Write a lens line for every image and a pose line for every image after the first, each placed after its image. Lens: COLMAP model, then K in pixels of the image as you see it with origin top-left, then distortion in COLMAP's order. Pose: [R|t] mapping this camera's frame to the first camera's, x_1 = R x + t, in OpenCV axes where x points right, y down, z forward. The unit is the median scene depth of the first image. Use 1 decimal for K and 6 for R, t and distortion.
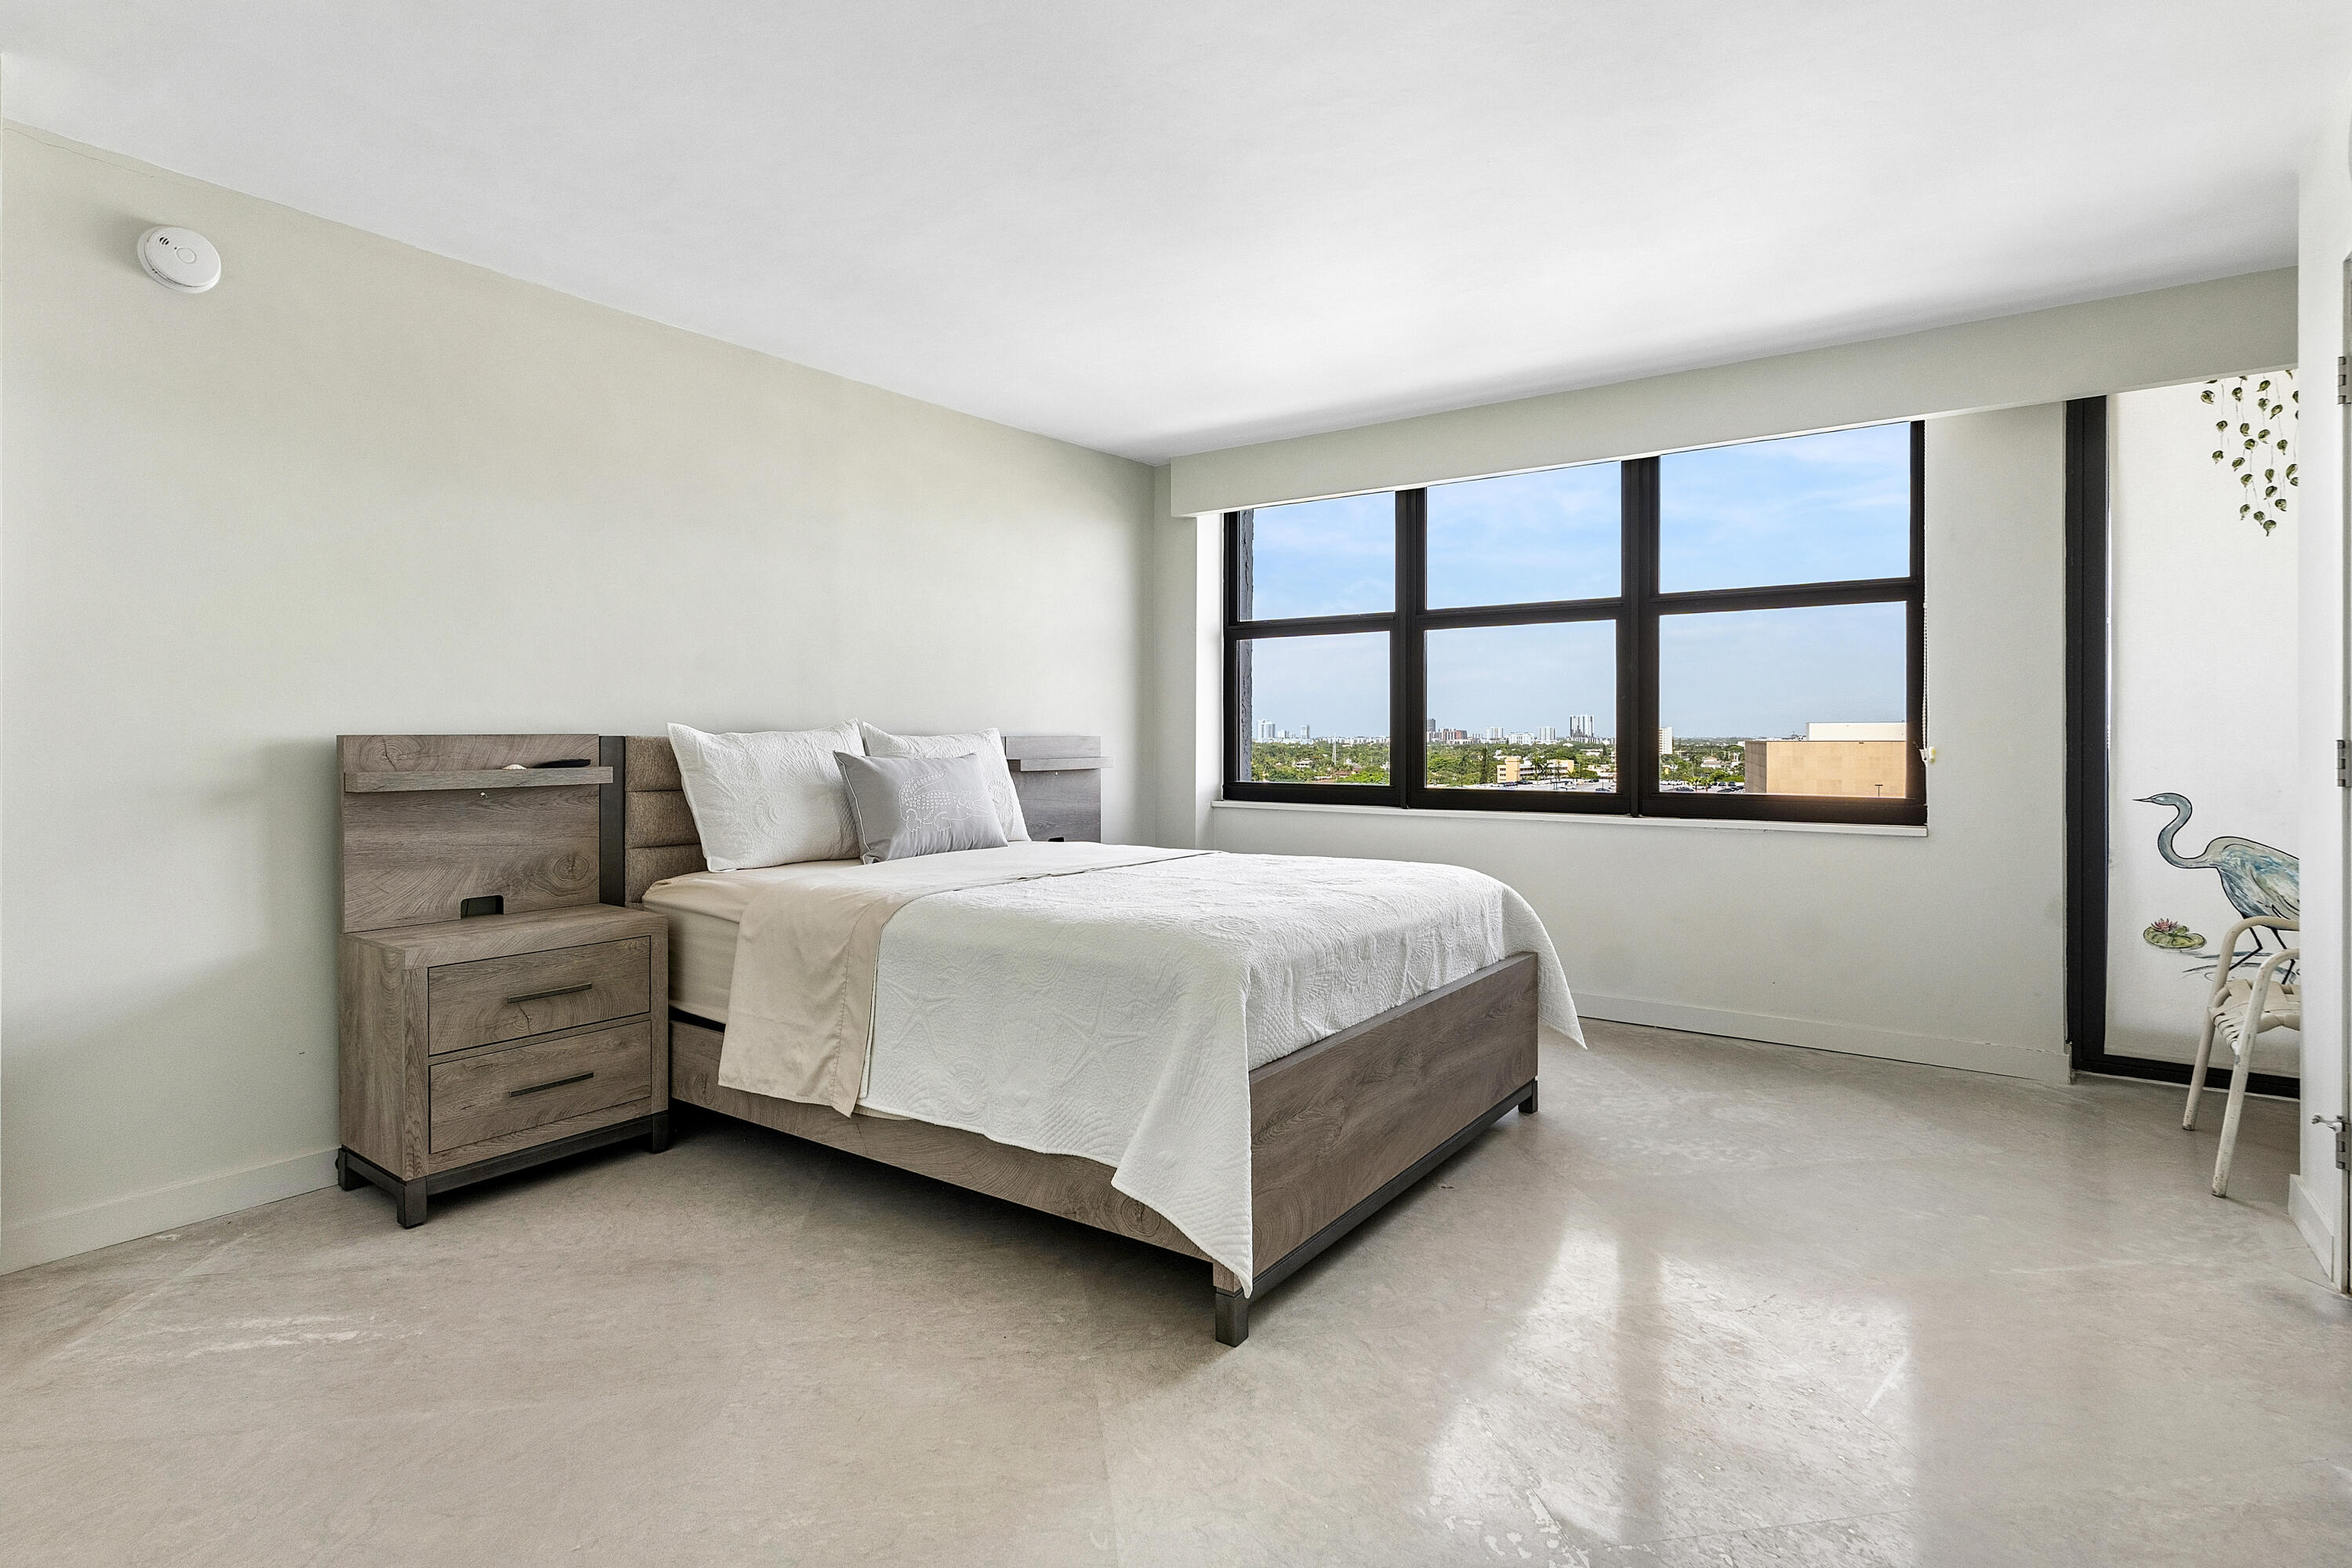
lens RADIAL K [[1122.9, 0, 1172.8], [0, 1122.9, 724.4], [0, 0, 1]] dist [-0.001939, -0.000266]
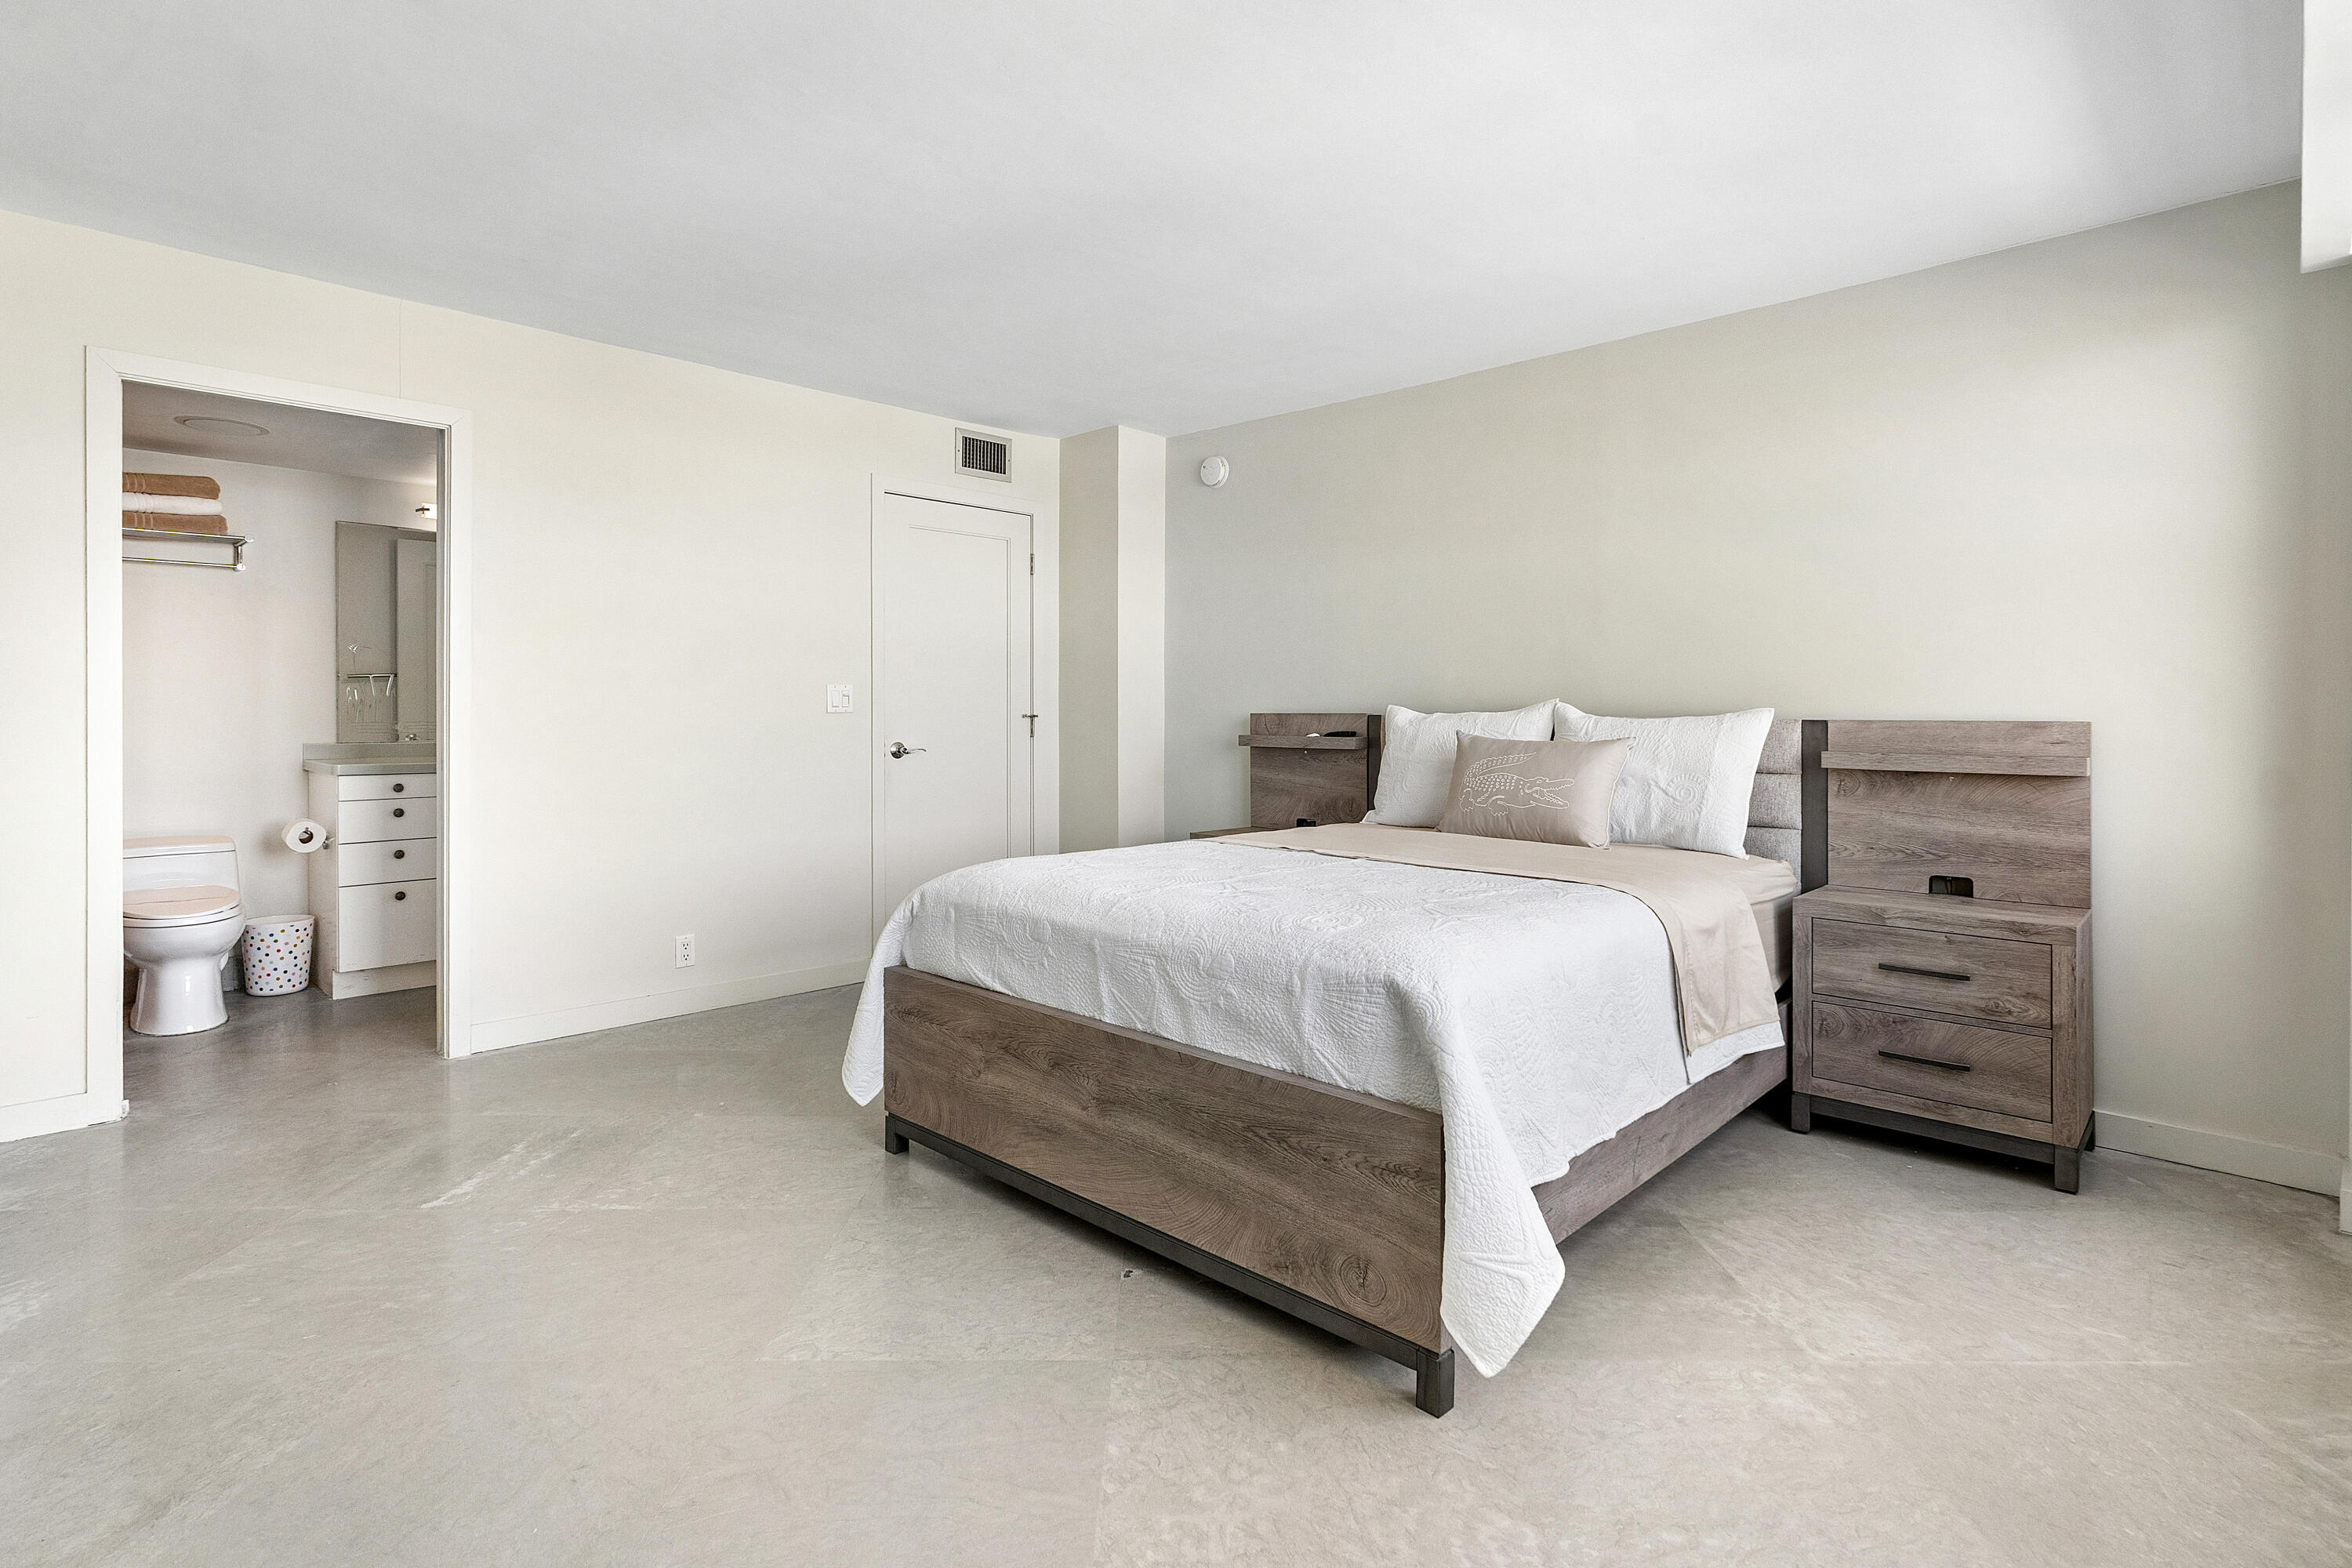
lens RADIAL K [[1169.5, 0, 1253.9], [0, 1169.5, 702.4], [0, 0, 1]] dist [-0.000774, 0.000251]
pose [[-0.086925, -0.004321, -0.996205, 1.051302], [0.004679, 0.999978, -0.004745, 0.001552], [0.996204, -0.005074, -0.086903, 1.129774]]
